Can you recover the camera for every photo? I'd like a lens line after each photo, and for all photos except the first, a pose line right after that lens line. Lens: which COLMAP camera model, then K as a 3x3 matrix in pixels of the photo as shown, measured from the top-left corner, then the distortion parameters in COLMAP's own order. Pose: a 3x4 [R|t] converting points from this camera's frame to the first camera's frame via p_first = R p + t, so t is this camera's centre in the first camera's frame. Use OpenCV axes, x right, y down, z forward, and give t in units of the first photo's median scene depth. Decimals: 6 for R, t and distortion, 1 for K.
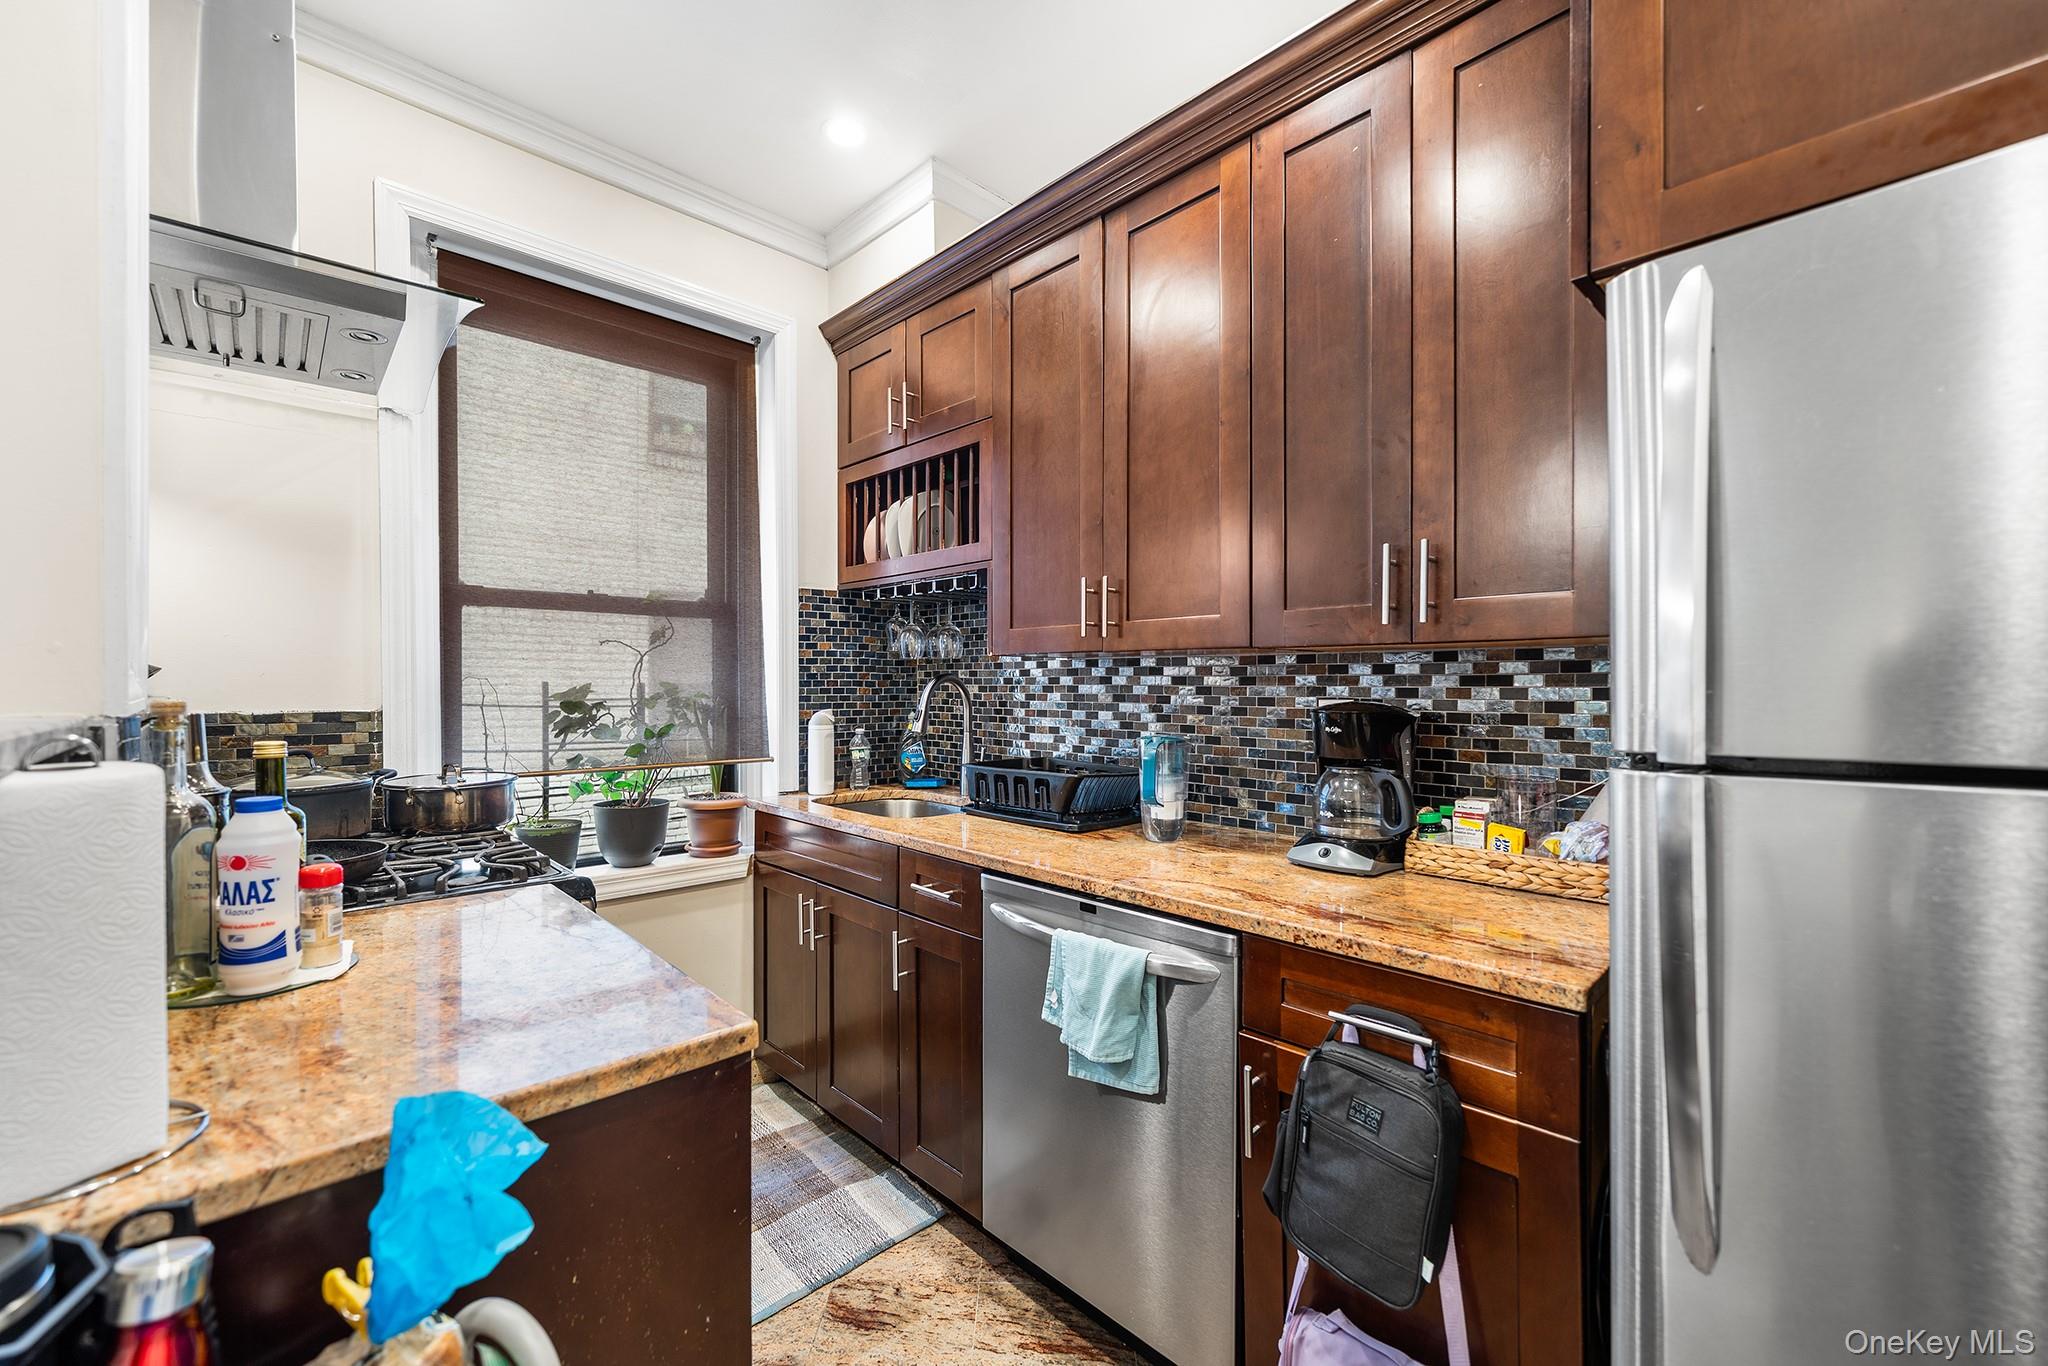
lens RADIAL K [[815.1, 0, 1020.0], [0, 815.1, 689.5], [0, 0, 1]] dist [-0.000615, -0.000319]
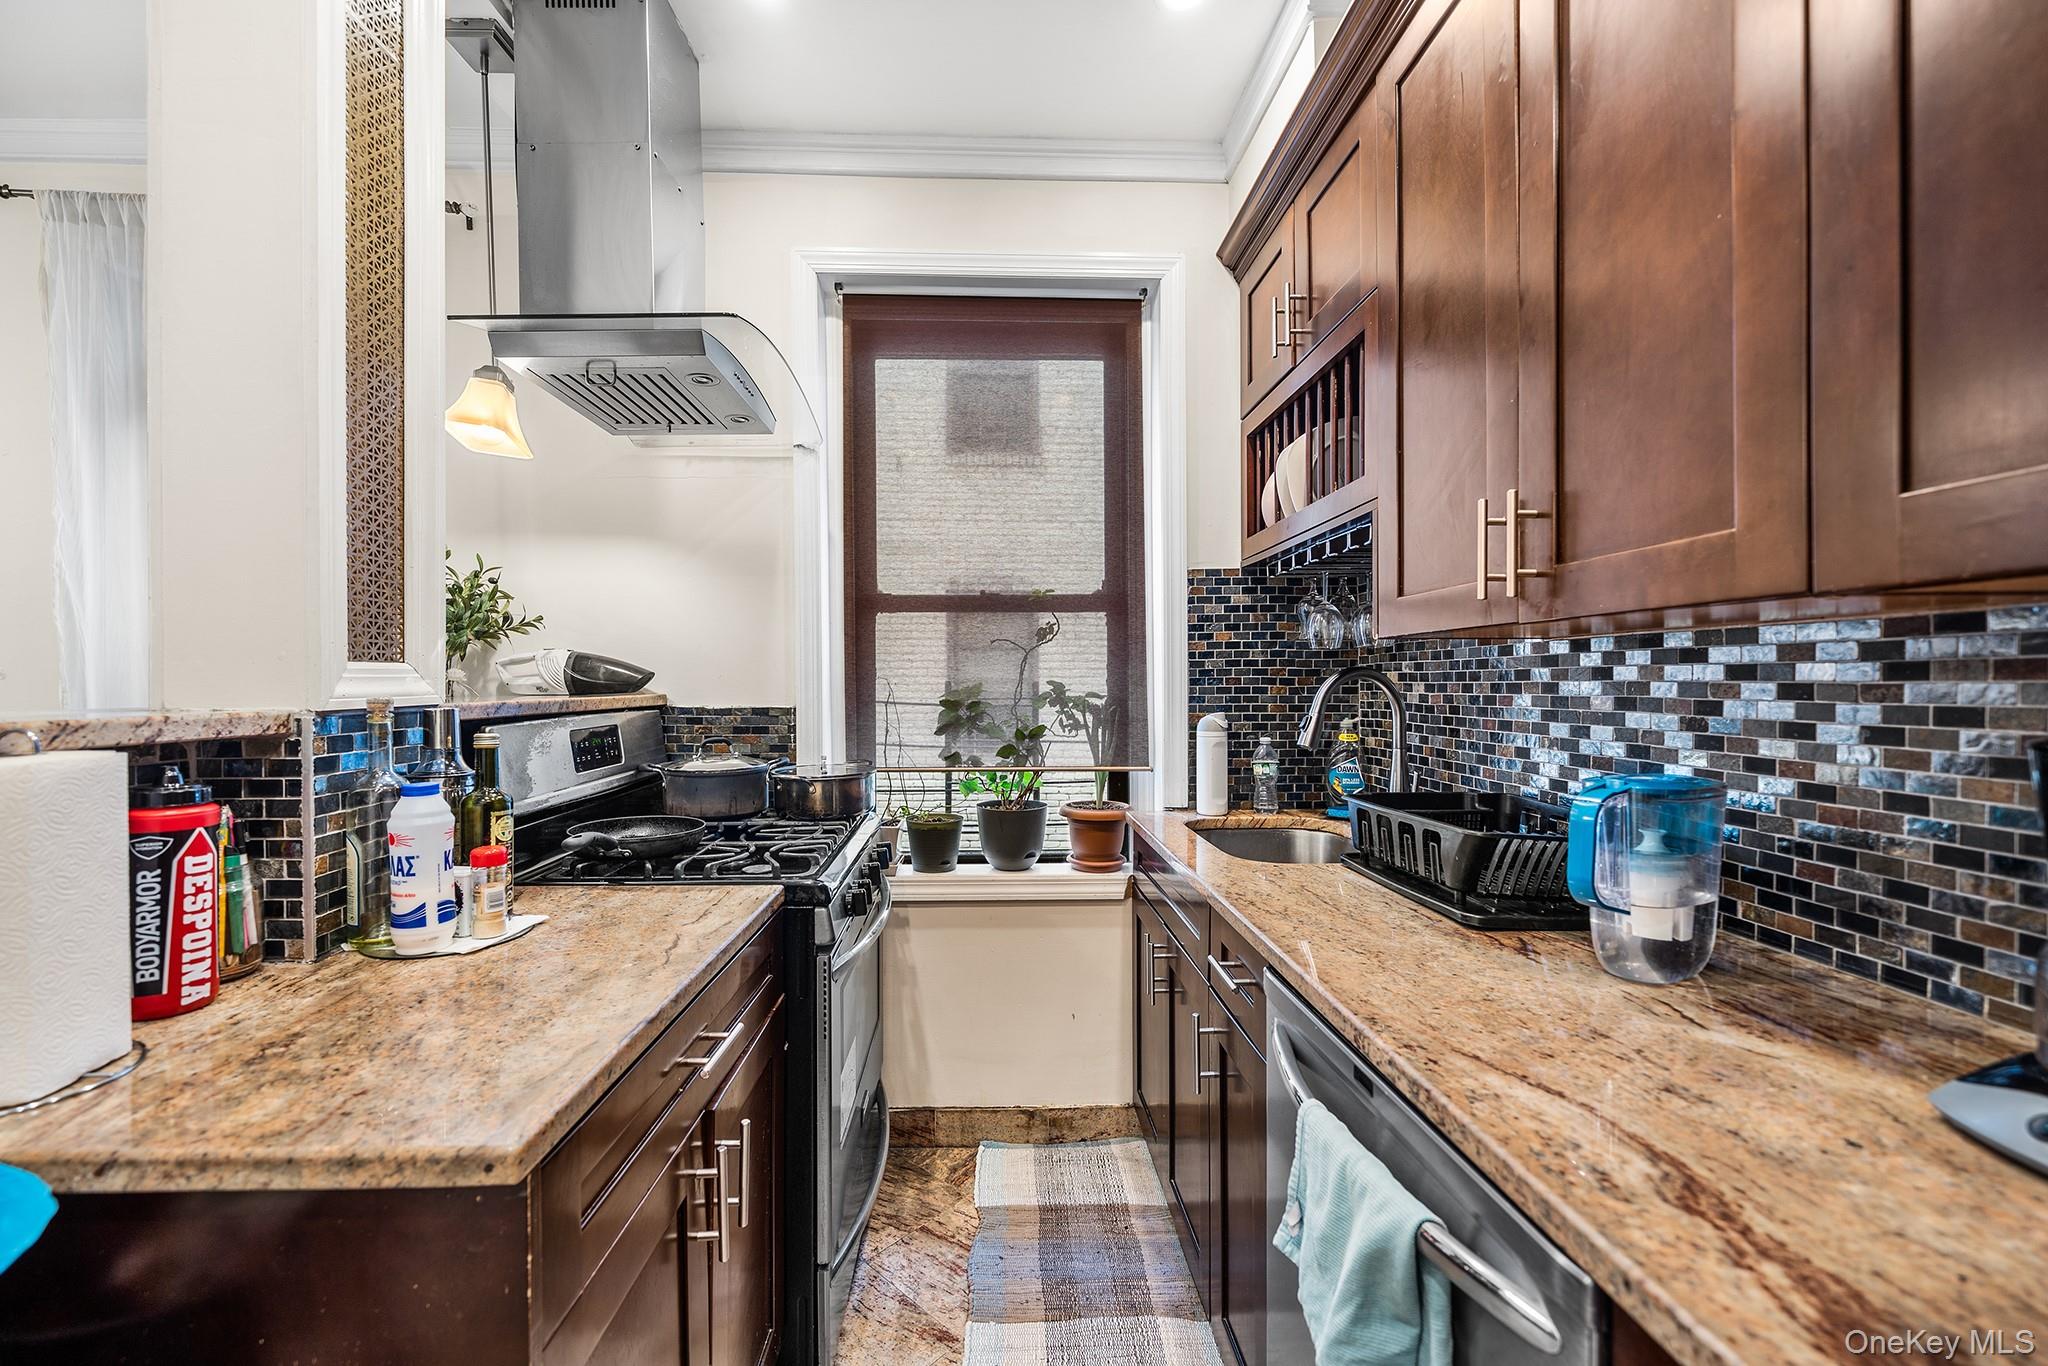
lens RADIAL K [[815.1, 0, 1020.0], [0, 815.1, 689.5], [0, 0, 1]] dist [-0.000615, -0.000319]
pose [[0.748577, 0.001433, -0.663046, 0.180718], [-0.000299, 0.999998, 0.001825, -0.000613], [0.663048, -0.001168, 0.748576, 0.276938]]
